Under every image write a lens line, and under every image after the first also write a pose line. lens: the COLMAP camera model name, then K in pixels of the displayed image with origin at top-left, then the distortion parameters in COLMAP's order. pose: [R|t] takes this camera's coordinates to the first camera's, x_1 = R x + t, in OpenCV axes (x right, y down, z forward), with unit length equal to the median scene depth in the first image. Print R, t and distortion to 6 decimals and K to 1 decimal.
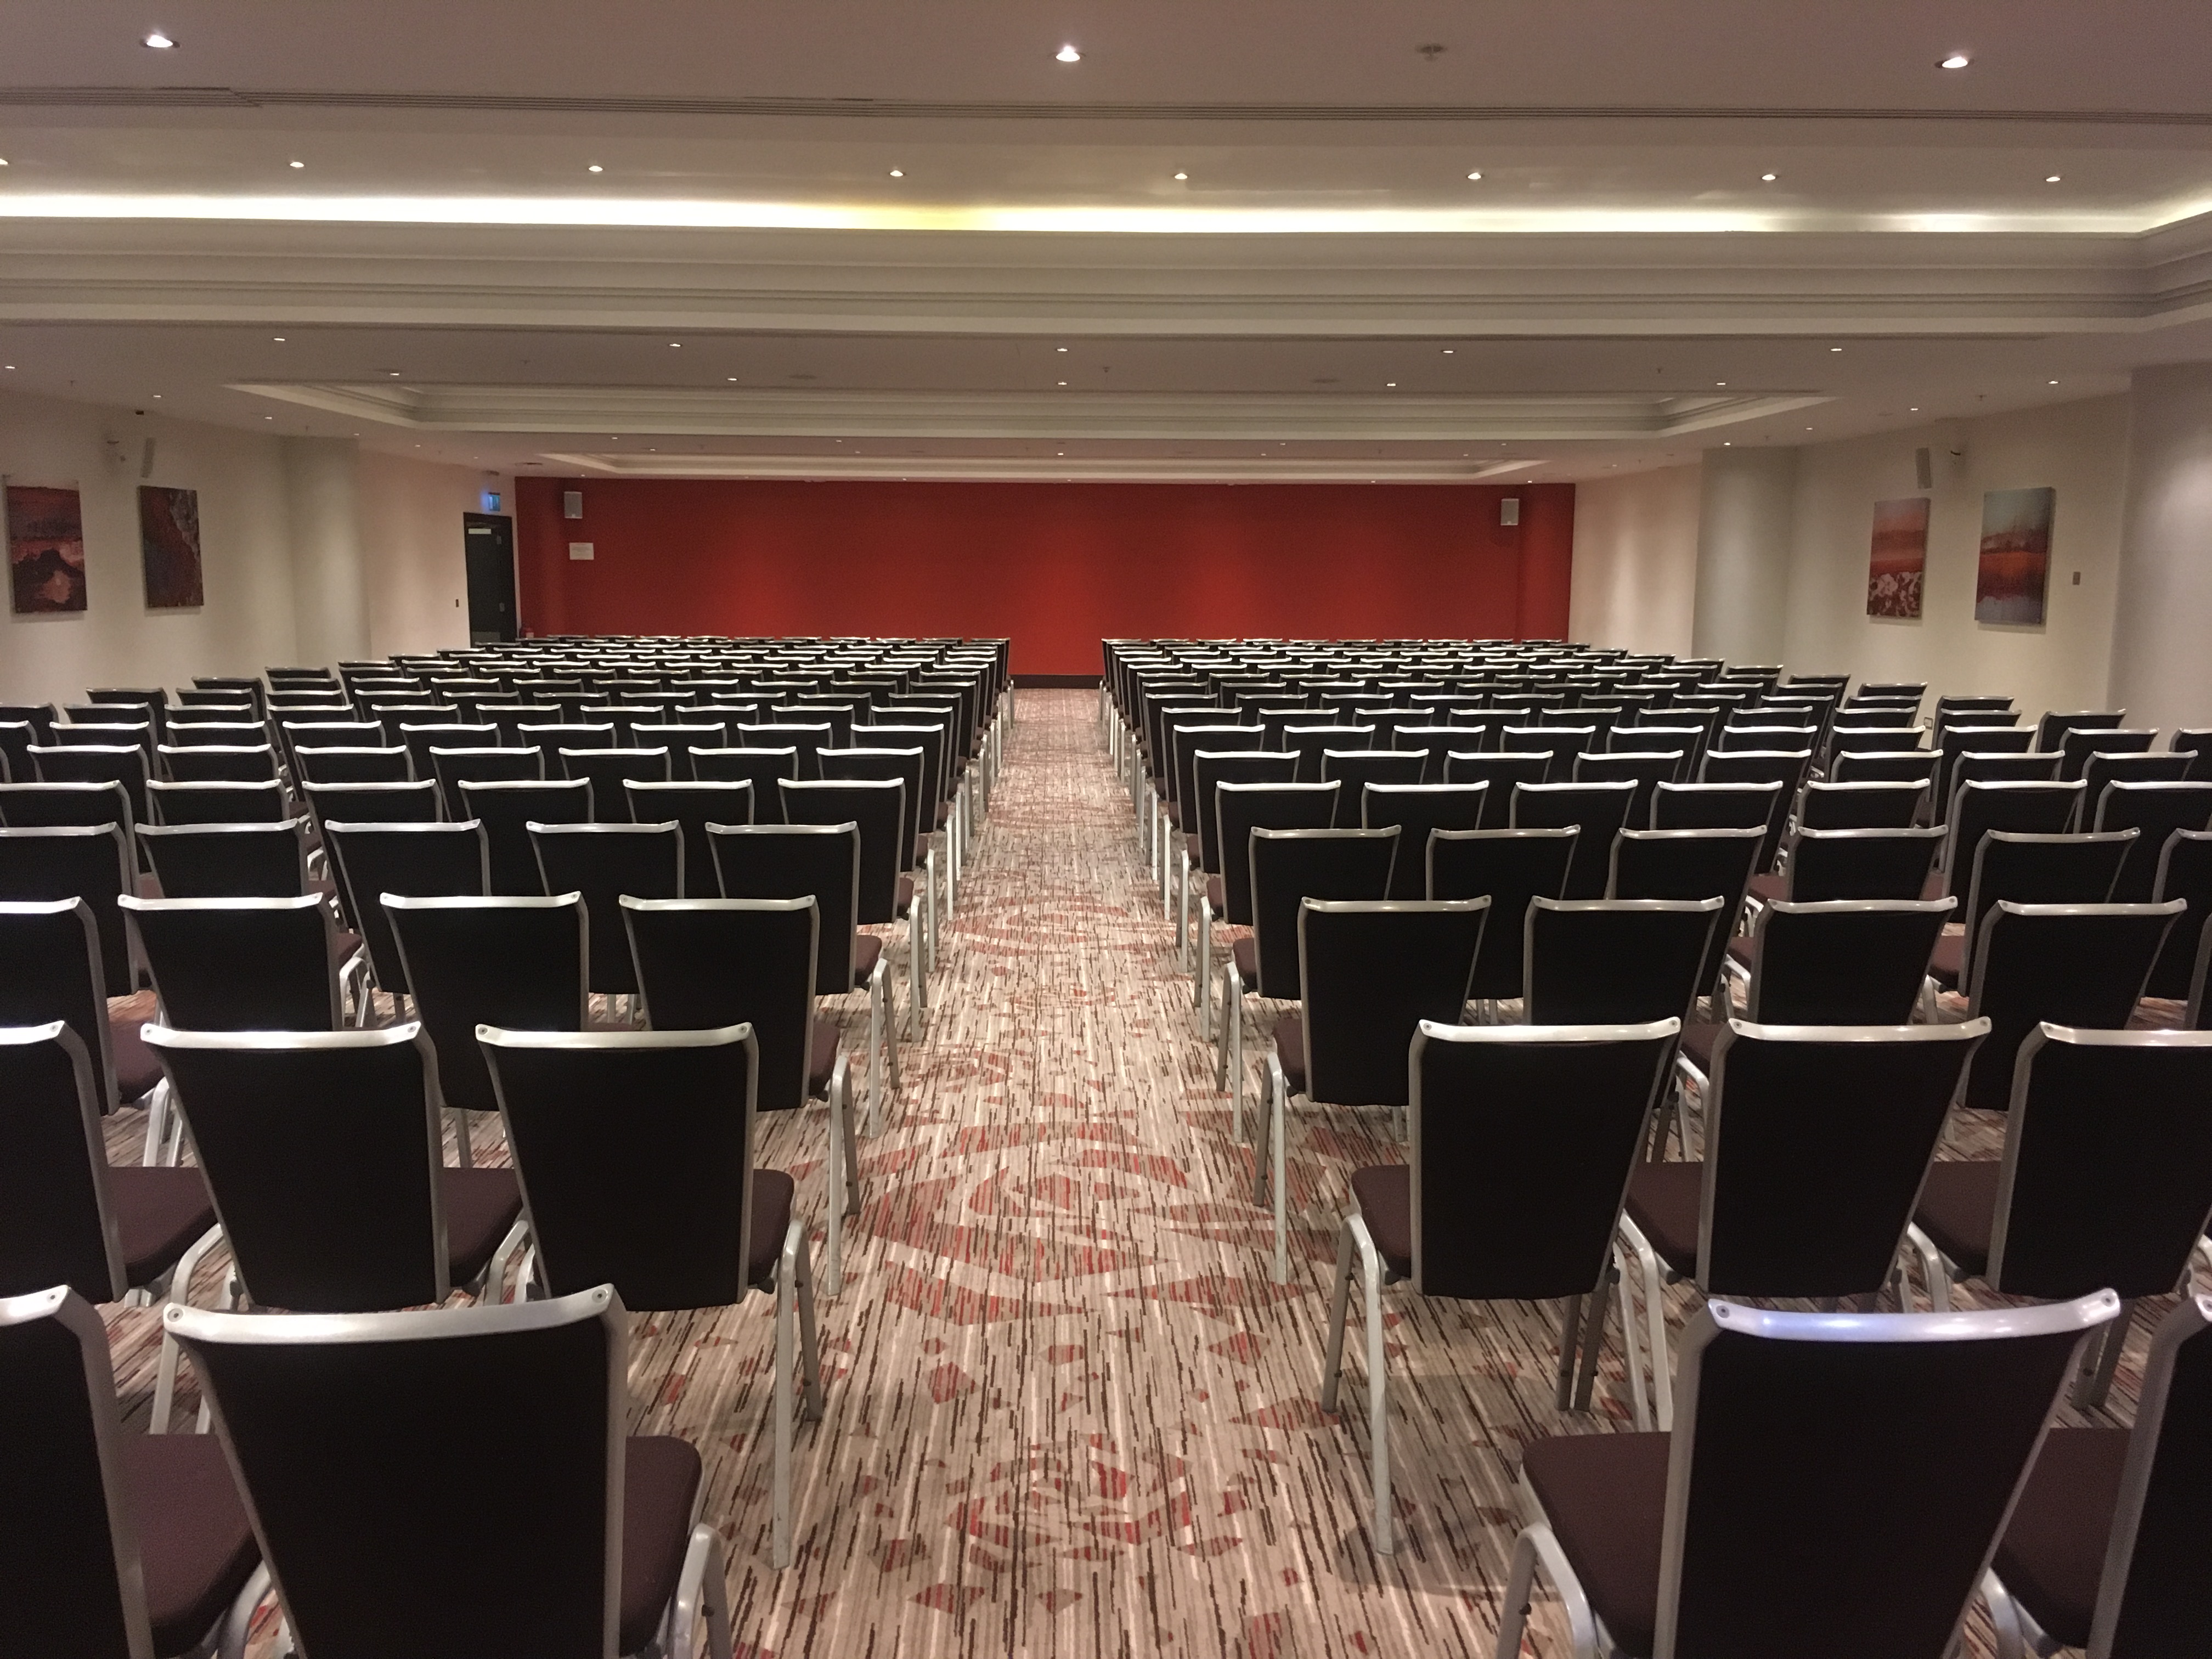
lens RADIAL K [[1890.6, 0, 1054.0], [0, 1890.6, 872.9], [0, 0, 1]] dist [0.083373, -0.104341]
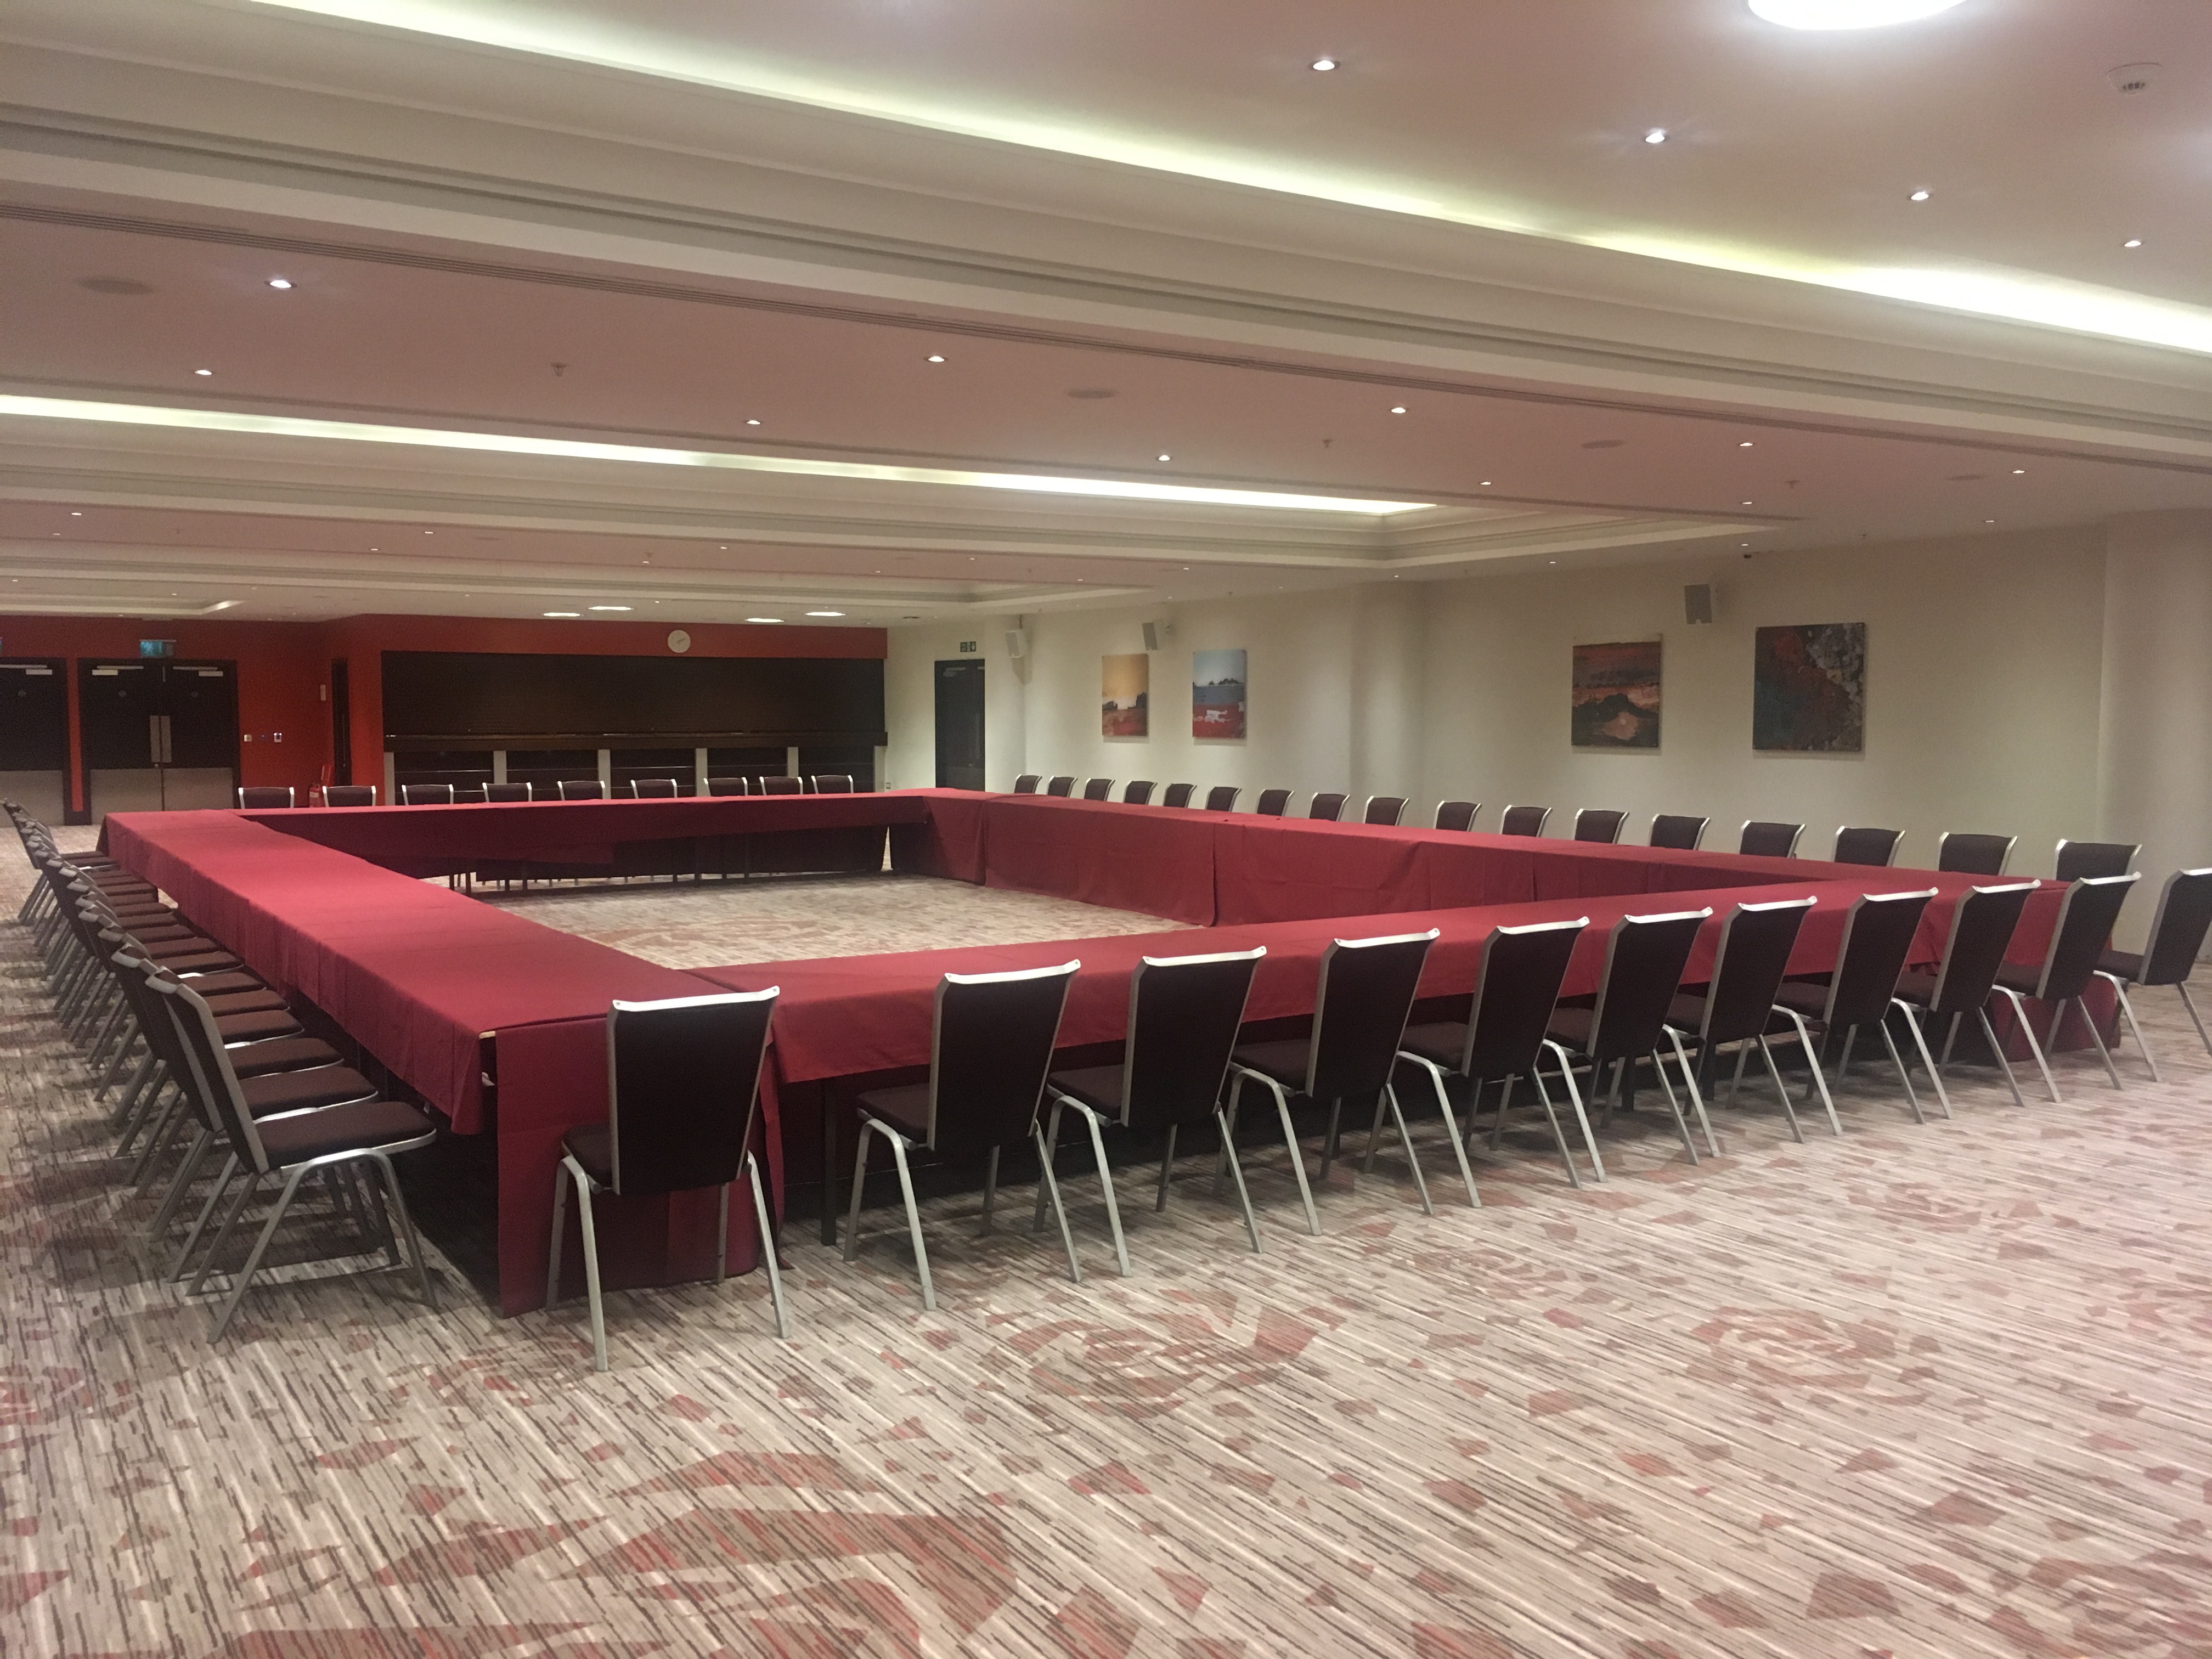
lens RADIAL K [[1890.6, 0, 1066.1], [0, 1890.6, 852.2], [0, 0, 1]] dist [0.083373, -0.104341]
pose [[-0.855793, 0.029558, -0.516473, 0.300724], [-0.091686, 0.973895, 0.207661, -0.286808], [0.509128, 0.225068, -0.830742, 1.815538]]
